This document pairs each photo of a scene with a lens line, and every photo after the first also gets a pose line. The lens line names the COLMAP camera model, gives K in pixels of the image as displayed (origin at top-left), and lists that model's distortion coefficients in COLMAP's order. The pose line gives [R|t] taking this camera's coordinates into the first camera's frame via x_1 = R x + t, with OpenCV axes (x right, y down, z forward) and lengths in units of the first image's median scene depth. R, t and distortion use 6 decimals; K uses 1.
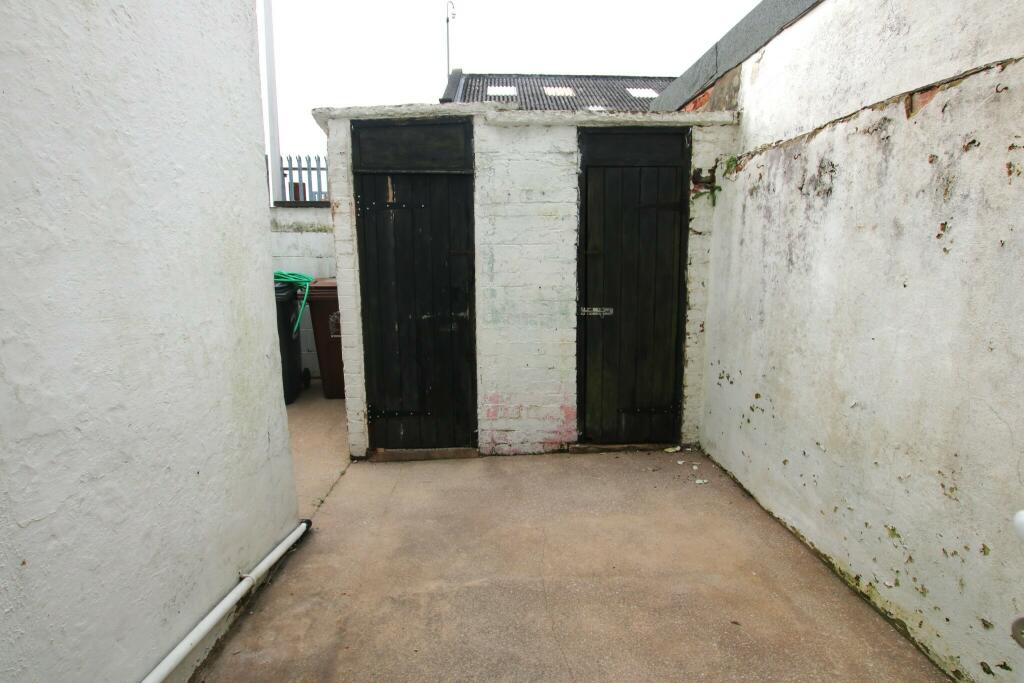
lens RADIAL K [[482.2, 0, 510.3], [0, 482.2, 340.3], [0, 0, 1]] dist [-0.014536, -0.000073]
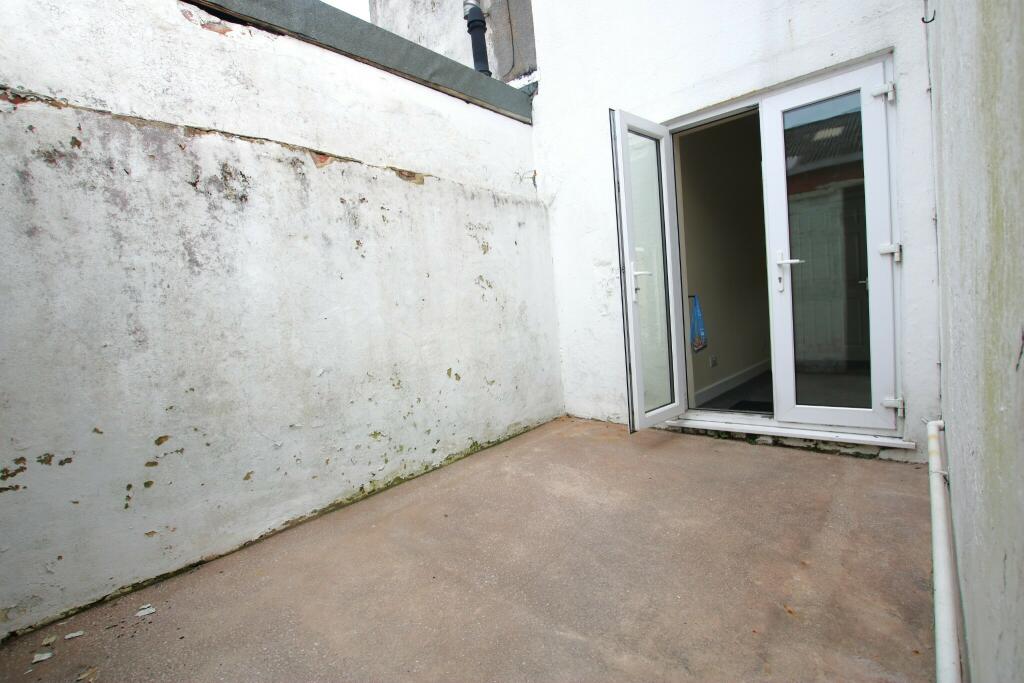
lens RADIAL K [[482.2, 0, 510.3], [0, 482.2, 340.3], [0, 0, 1]] dist [-0.014536, -0.000073]
pose [[-0.715983, 0.010797, 0.698034, -0.540678], [0.197644, 0.962108, 0.187845, -0.090388], [-0.669556, 0.272456, -0.690987, 1.495689]]
